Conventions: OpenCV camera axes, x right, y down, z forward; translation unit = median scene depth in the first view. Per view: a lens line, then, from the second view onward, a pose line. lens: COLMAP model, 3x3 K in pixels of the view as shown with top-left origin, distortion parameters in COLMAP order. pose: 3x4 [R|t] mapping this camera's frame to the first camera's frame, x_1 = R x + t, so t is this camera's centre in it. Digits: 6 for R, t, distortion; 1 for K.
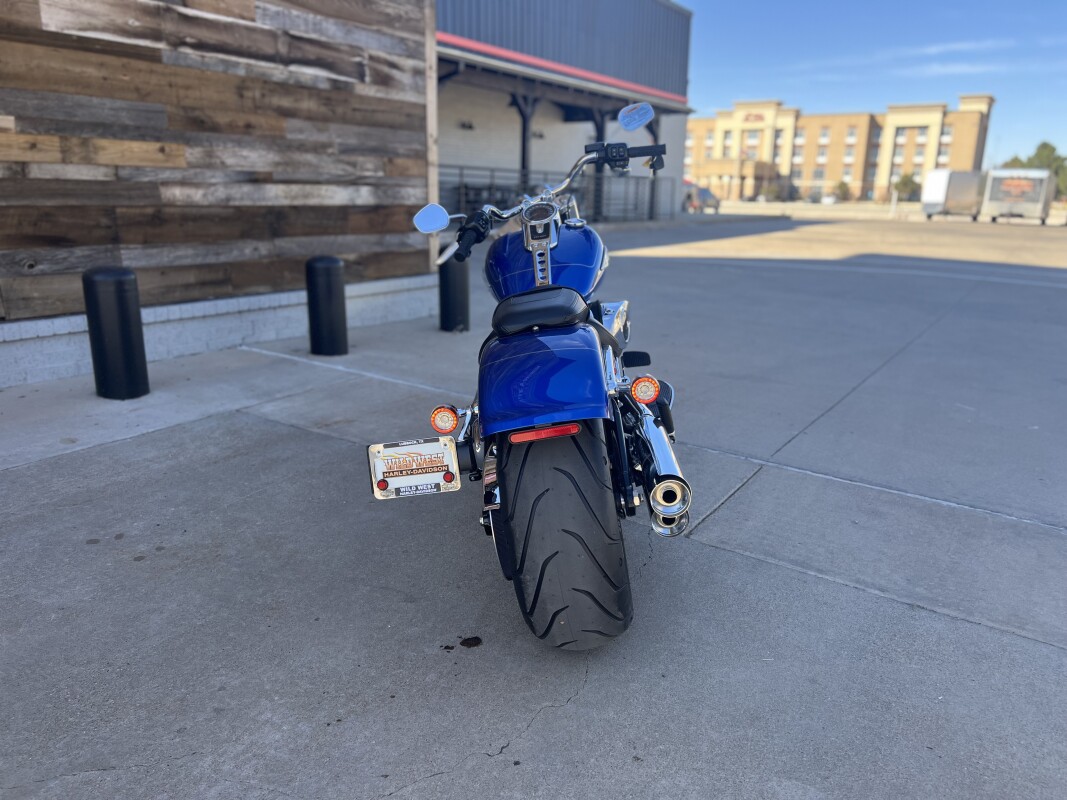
lens RADIAL K [[807.3, 0, 537.4], [0, 807.3, 404.8], [0, 0, 1]] dist [0.045725, -0.051943]
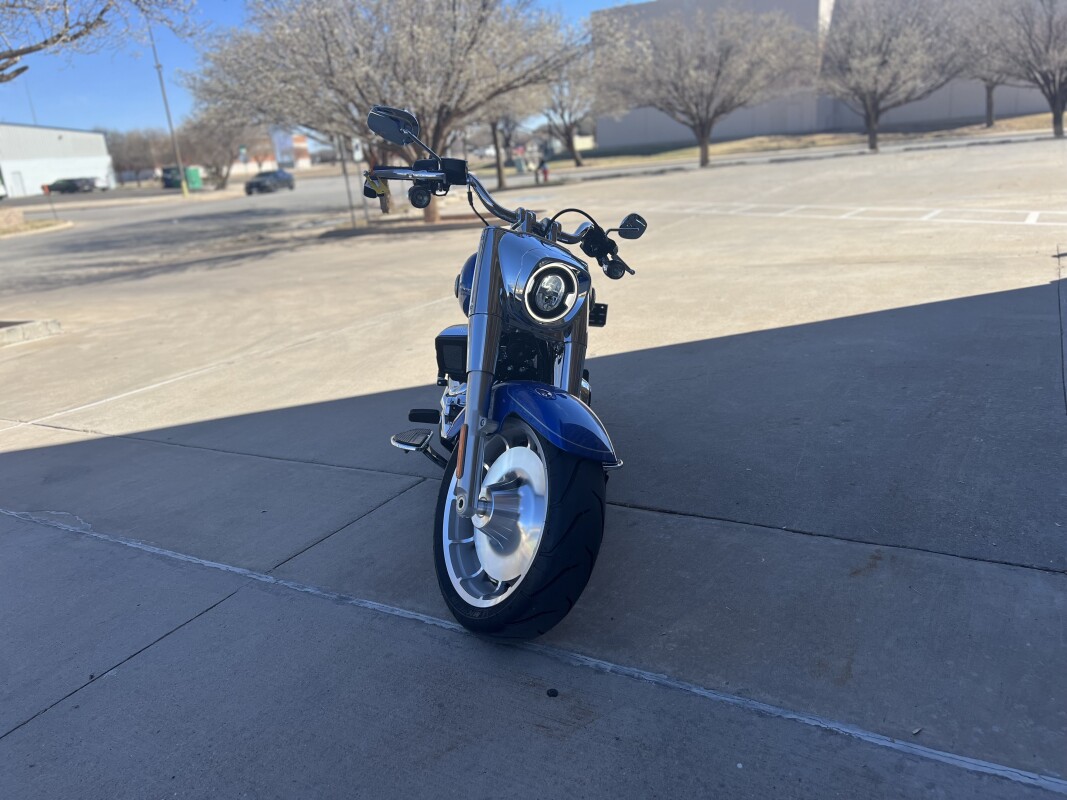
lens RADIAL K [[807.3, 0, 529.0], [0, 807.3, 396.9], [0, 0, 1]] dist [0.045725, -0.051943]
pose [[-0.998005, 0.062848, -0.006040, 0.009626], [0.050299, 0.849247, 0.525595, -0.276365], [0.038162, 0.524242, -0.850714, 0.922530]]
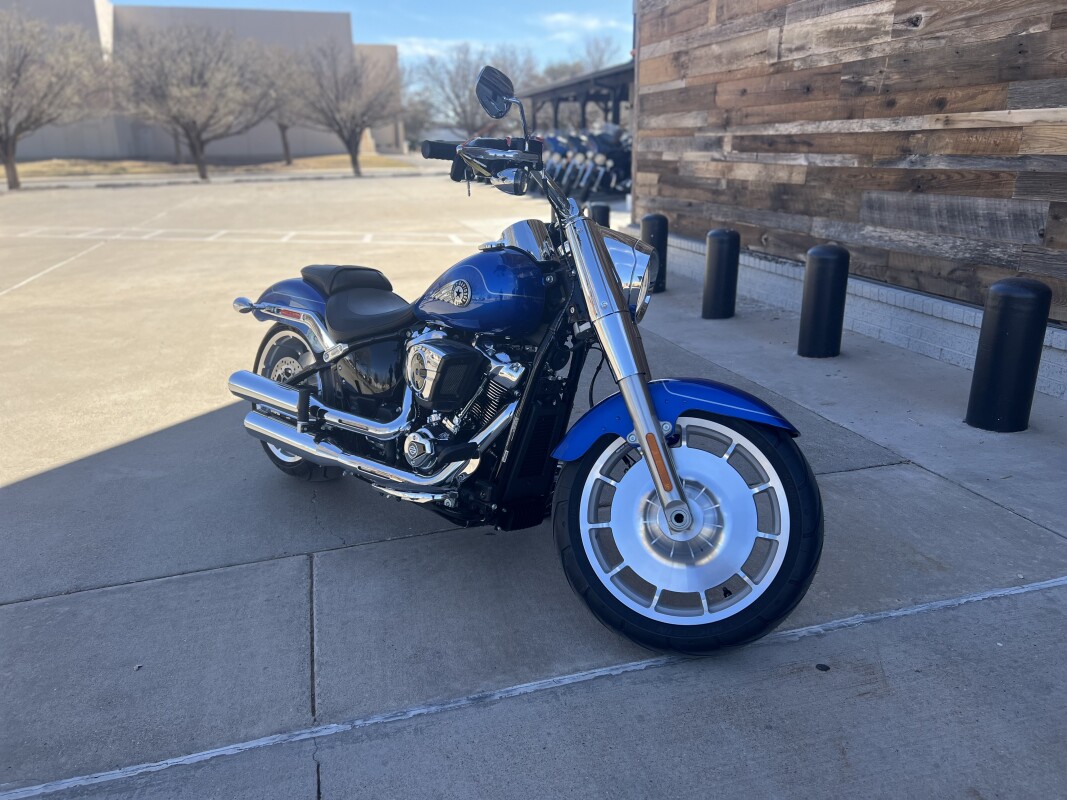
lens RADIAL K [[807.3, 0, 533.7], [0, 807.3, 401.6], [0, 0, 1]] dist [0.045725, -0.051943]
pose [[-0.676007, 0.210223, -0.706273, 0.300571], [-0.188331, 0.877326, 0.441397, -0.222342], [0.712423, 0.431400, -0.553487, 0.758711]]
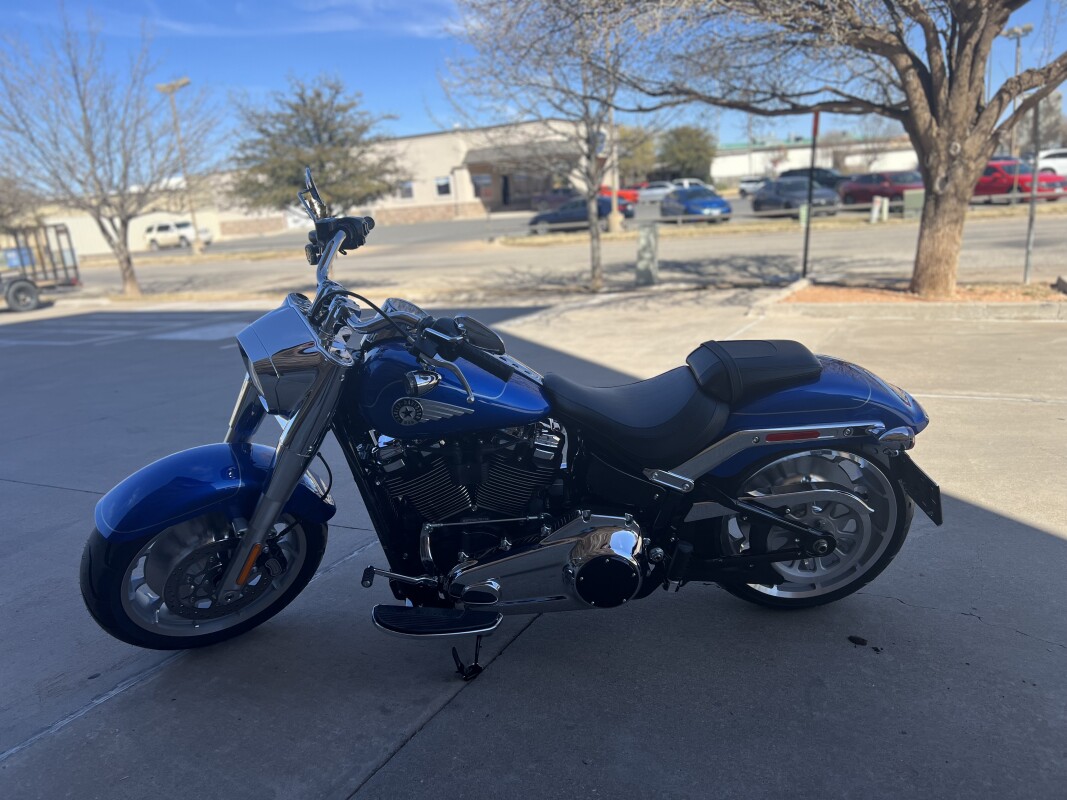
lens RADIAL K [[807.3, 0, 533.8], [0, 807.3, 397.3], [0, 0, 1]] dist [0.045725, -0.051943]
pose [[-0.080492, -0.245573, 0.966030, -0.366326], [0.327489, 0.908856, 0.258326, -0.157840], [-0.941420, 0.337158, 0.007267, 0.451829]]
